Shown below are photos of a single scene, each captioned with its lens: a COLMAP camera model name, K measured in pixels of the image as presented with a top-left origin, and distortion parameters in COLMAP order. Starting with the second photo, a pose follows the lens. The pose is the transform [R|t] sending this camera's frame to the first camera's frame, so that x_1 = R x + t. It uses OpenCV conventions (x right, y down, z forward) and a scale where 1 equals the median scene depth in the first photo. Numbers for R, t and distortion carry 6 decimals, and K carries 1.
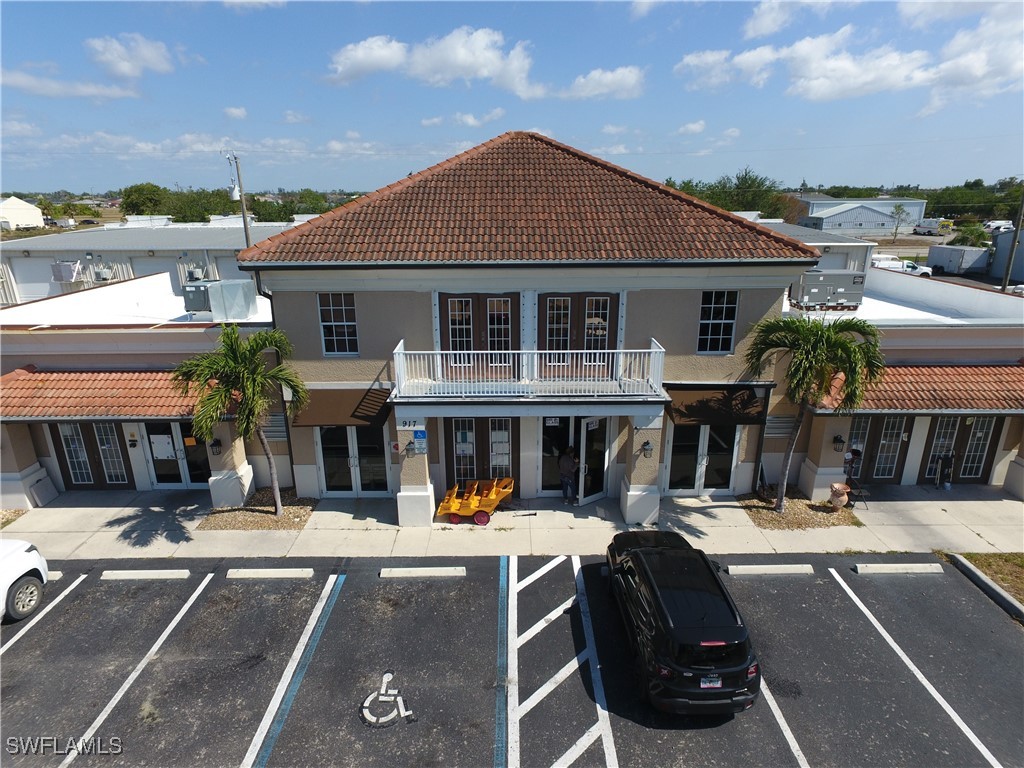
lens RADIAL K [[592.1, 0, 504.1], [0, 592.1, 388.7], [0, 0, 1]] dist [-0.015793, 0.017645]
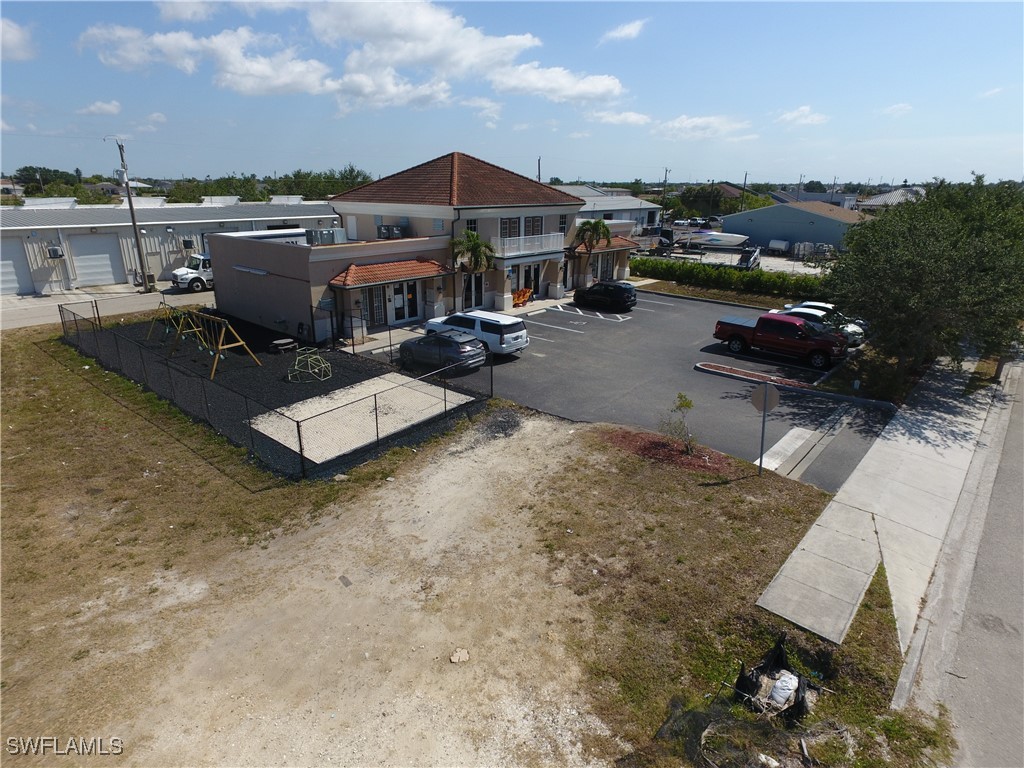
lens RADIAL K [[604.3, 0, 515.9], [0, 604.3, 369.1], [0, 0, 1]] dist [-0.111460, 0.134129]
pose [[0.662465, -0.216239, 0.717204, -2.019060], [0.228009, 0.970207, 0.081914, 0.272193], [-0.713549, 0.109263, 0.692033, -0.780838]]
